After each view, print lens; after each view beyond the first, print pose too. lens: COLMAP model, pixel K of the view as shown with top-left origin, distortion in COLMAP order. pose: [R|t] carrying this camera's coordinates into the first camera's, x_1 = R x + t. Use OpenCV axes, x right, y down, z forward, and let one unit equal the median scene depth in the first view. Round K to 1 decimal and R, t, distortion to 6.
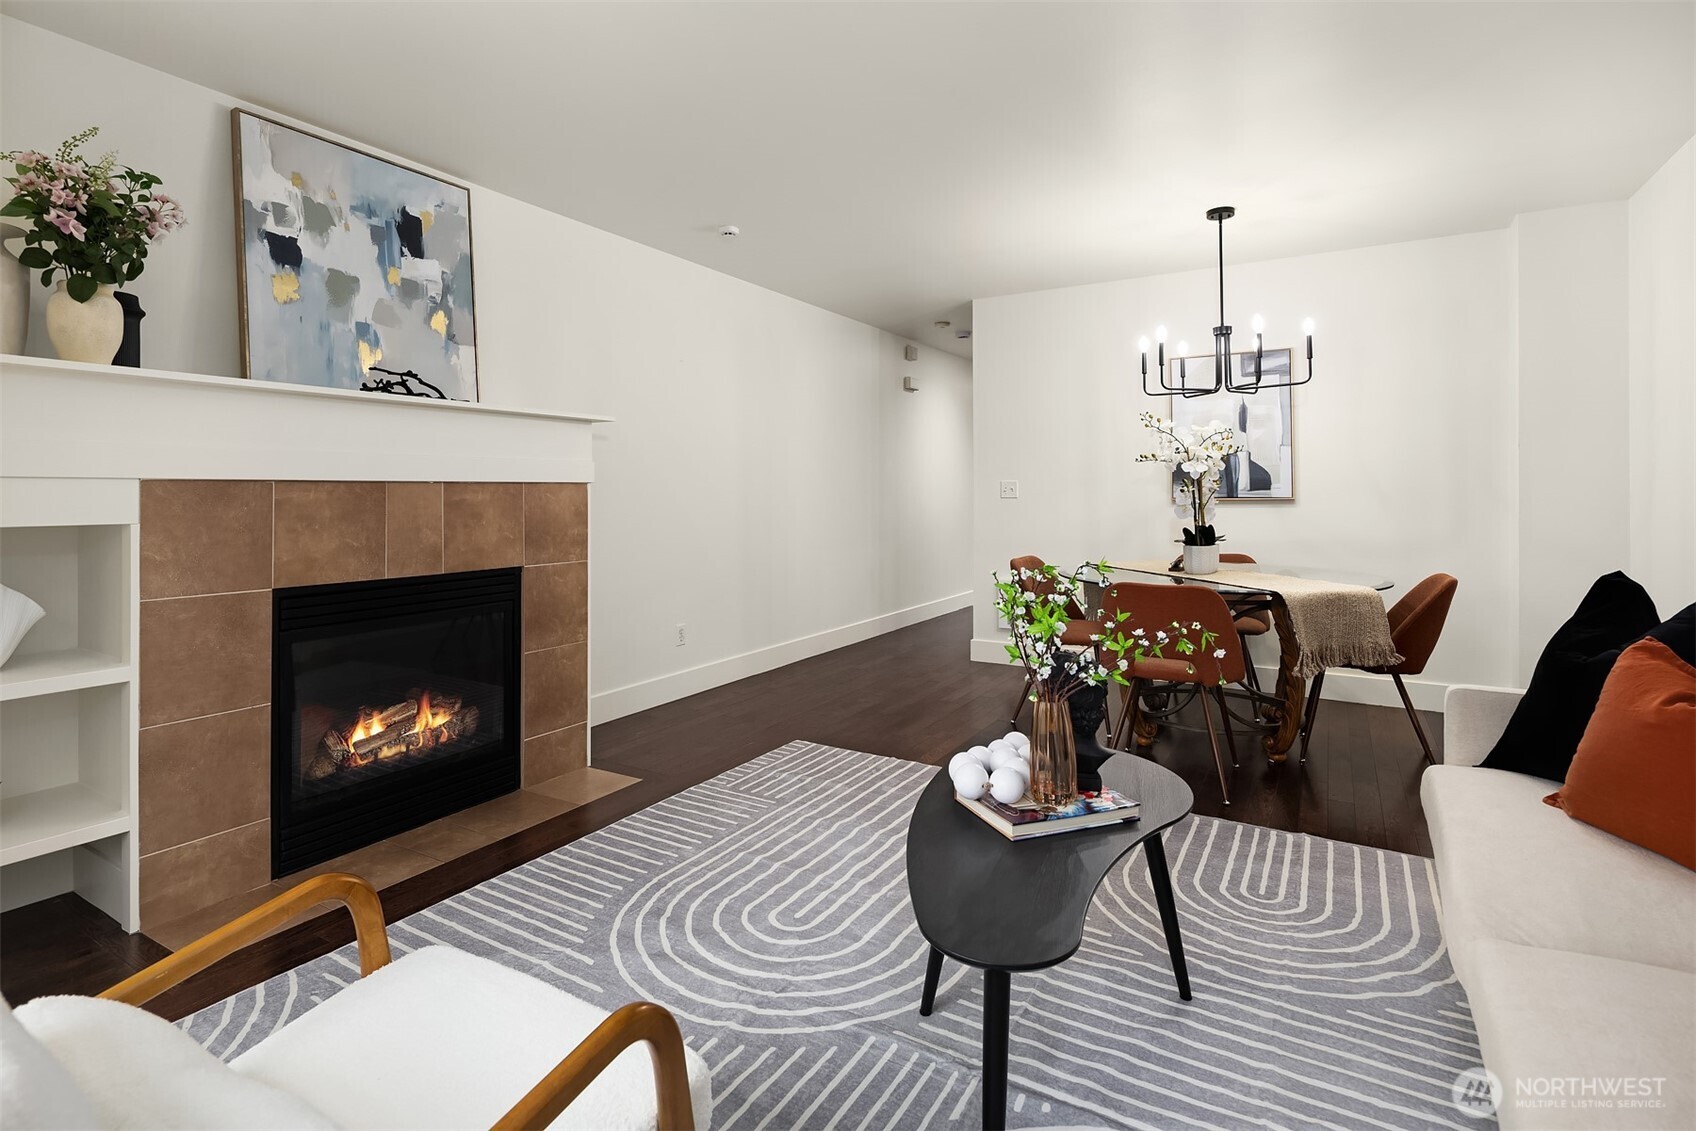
lens RADIAL K [[812.6, 0, 850.1], [0, 812.6, 491.3], [0, 0, 1]] dist [0.000184, -0.000134]
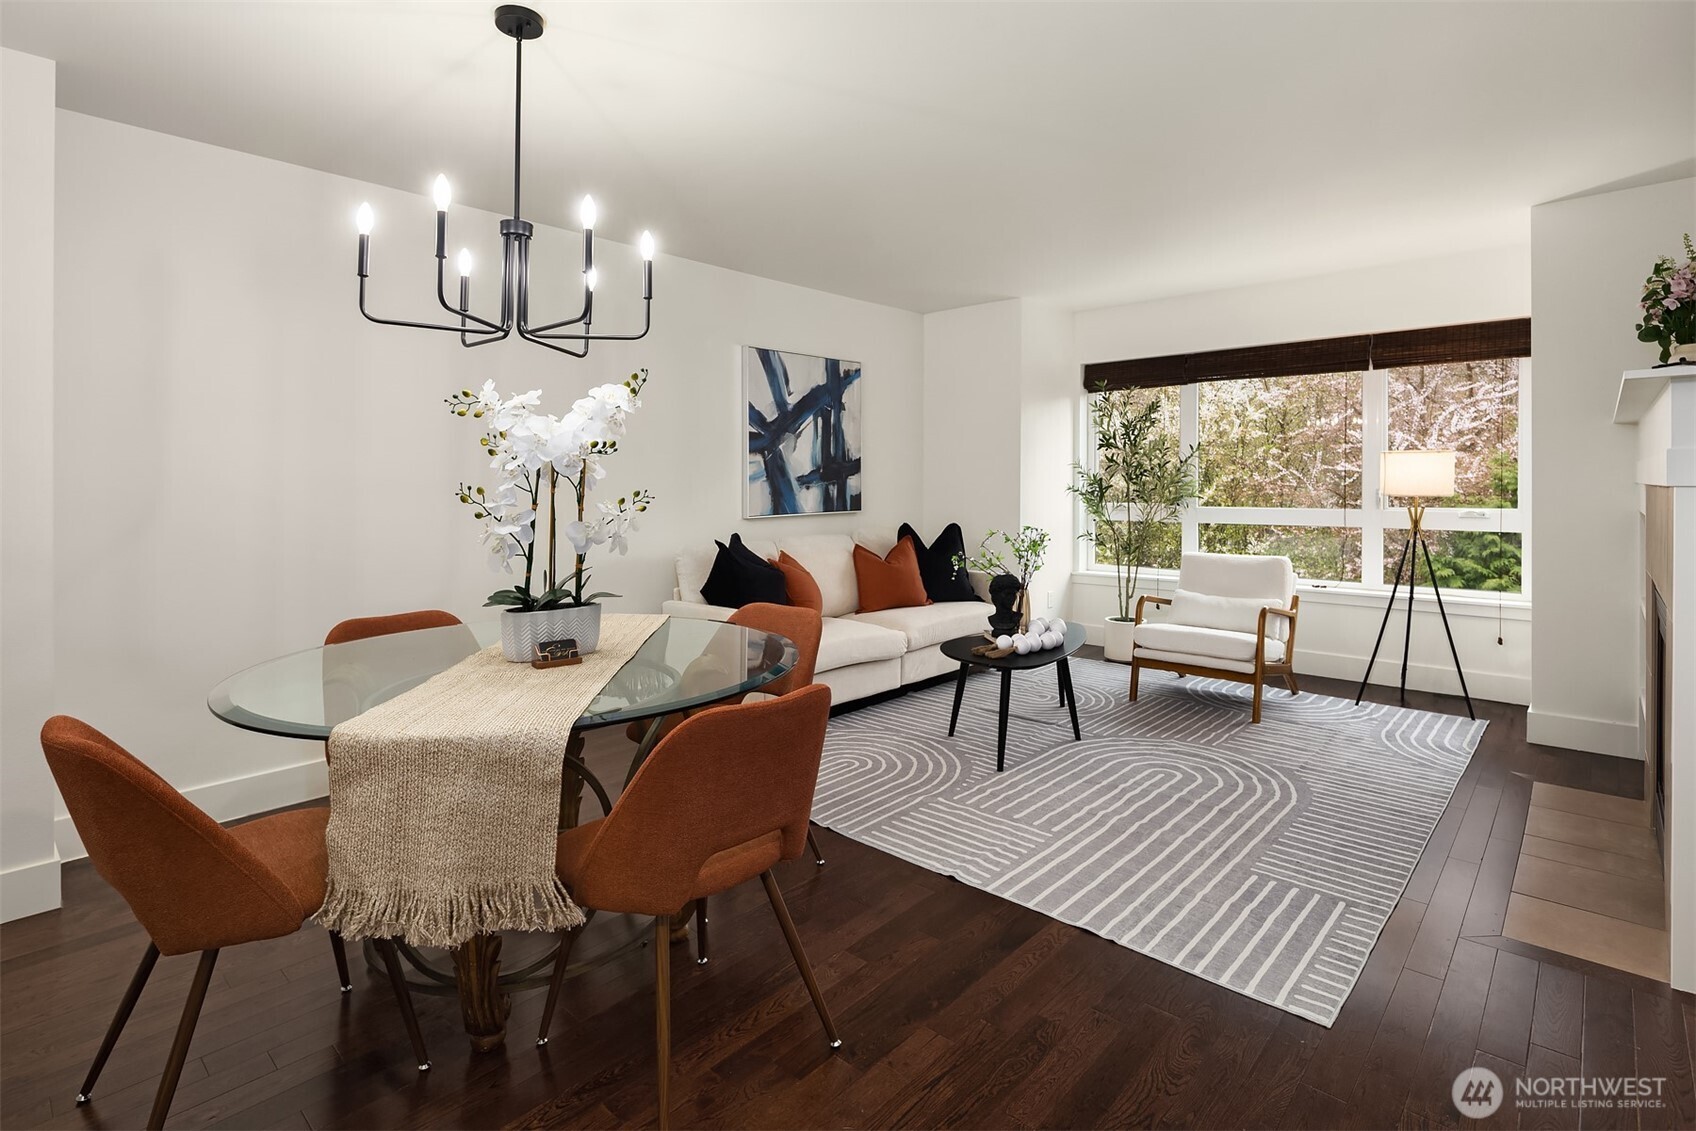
lens RADIAL K [[836.6, 0, 868.0], [0, 836.6, 479.6], [0, 0, 1]] dist [-0.001808, -0.000829]
pose [[-0.984145, 0.009401, 0.177117, 0.139801], [0.008782, 0.999952, -0.004277, -0.019407], [-0.177149, -0.002654, -0.984181, 1.893108]]
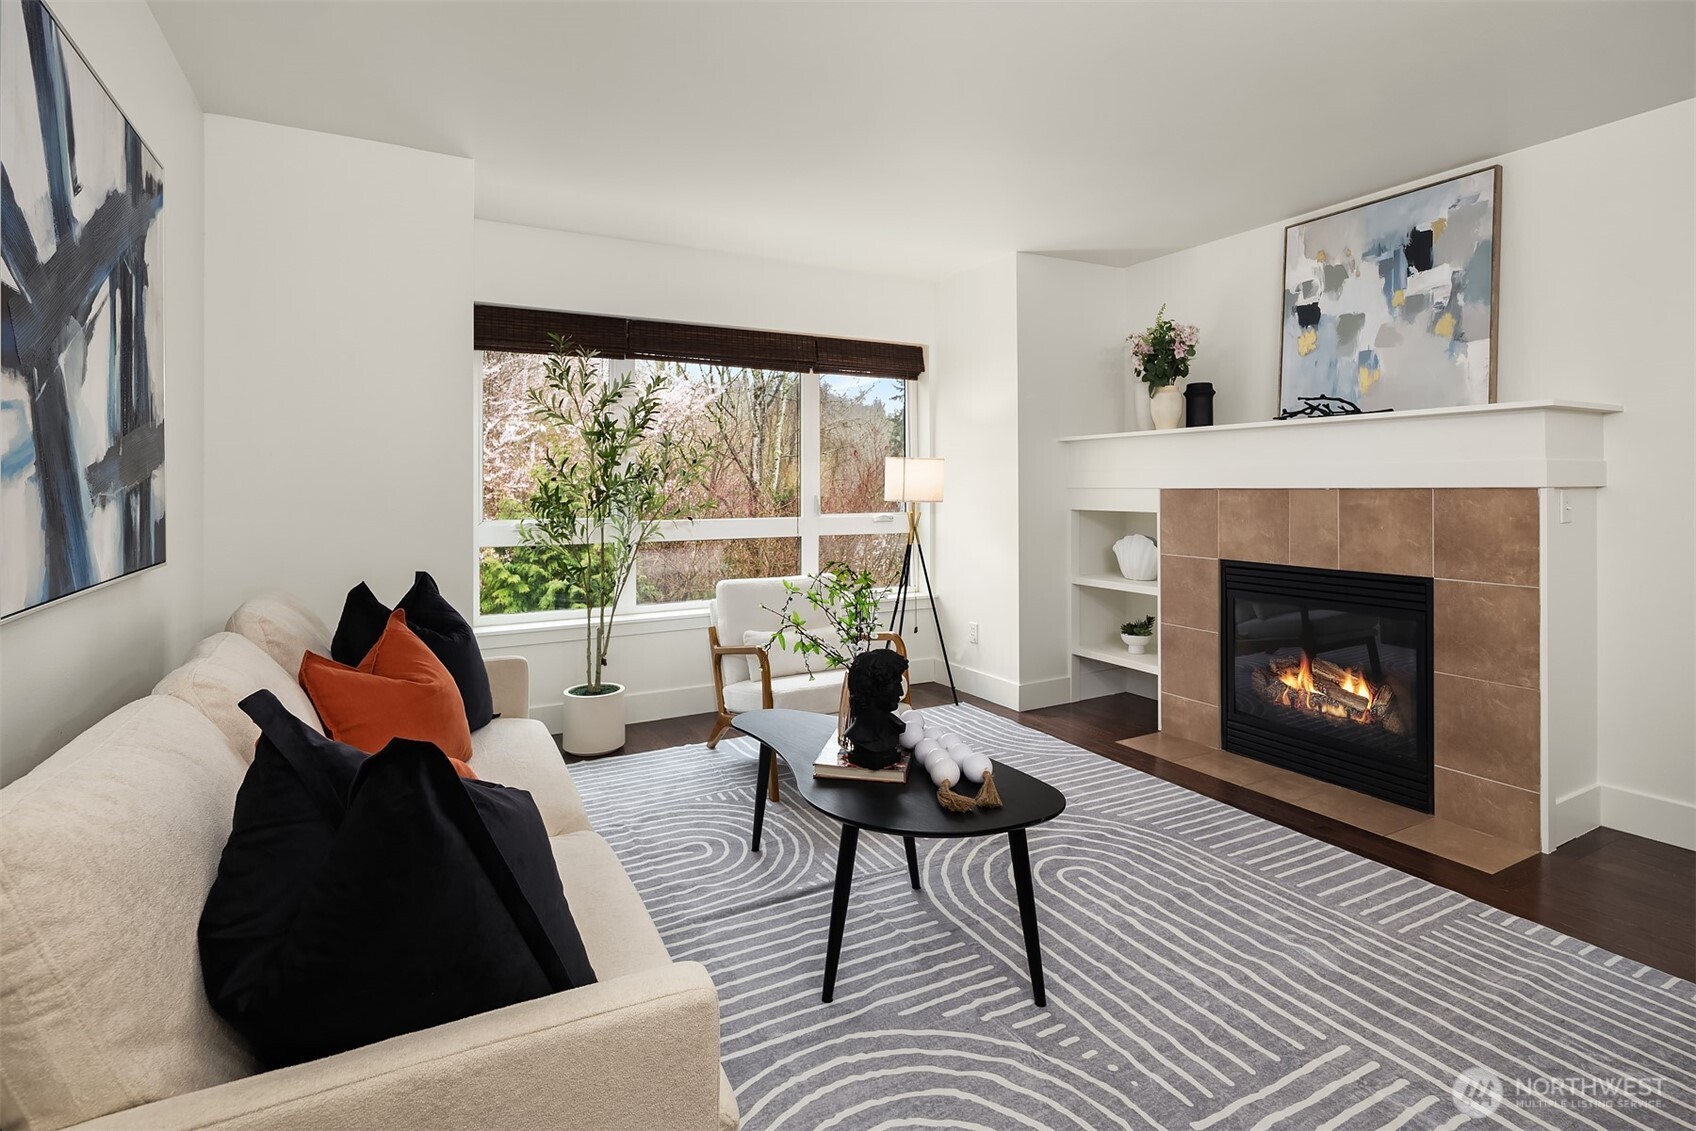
lens RADIAL K [[812.6, 0, 850.1], [0, 812.6, 491.3], [0, 0, 1]] dist [0.000184, -0.000134]
pose [[-0.503633, 0.009838, -0.863862, 0.767490], [0.006679, 0.999950, 0.007494, -0.019213], [0.863892, -0.001996, -0.503673, 0.928415]]
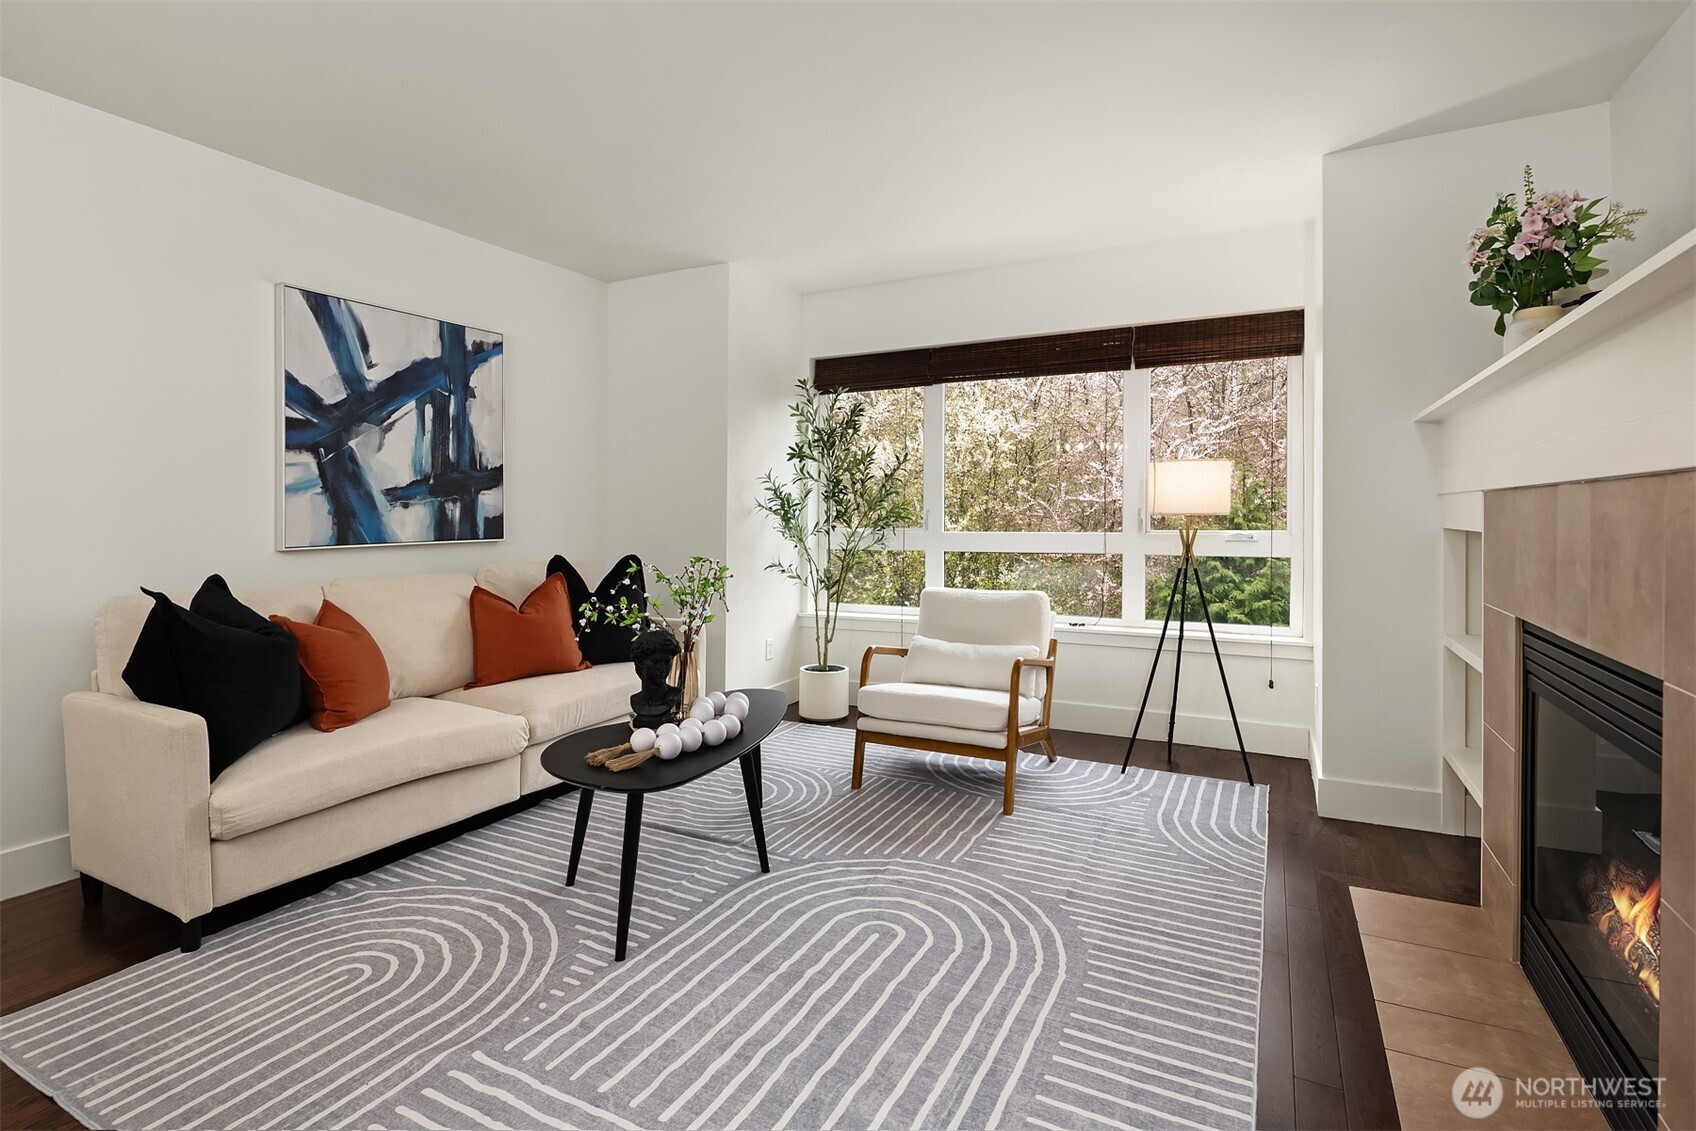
lens RADIAL K [[822.3, 0, 850.6], [0, 822.3, 519.5], [0, 0, 1]] dist [-0.000405, -0.000428]
pose [[-0.997571, 0.009382, -0.069017, 0.022124], [0.009071, 0.999947, 0.004809, 0.008058], [0.069058, 0.004171, -0.997604, 1.432591]]
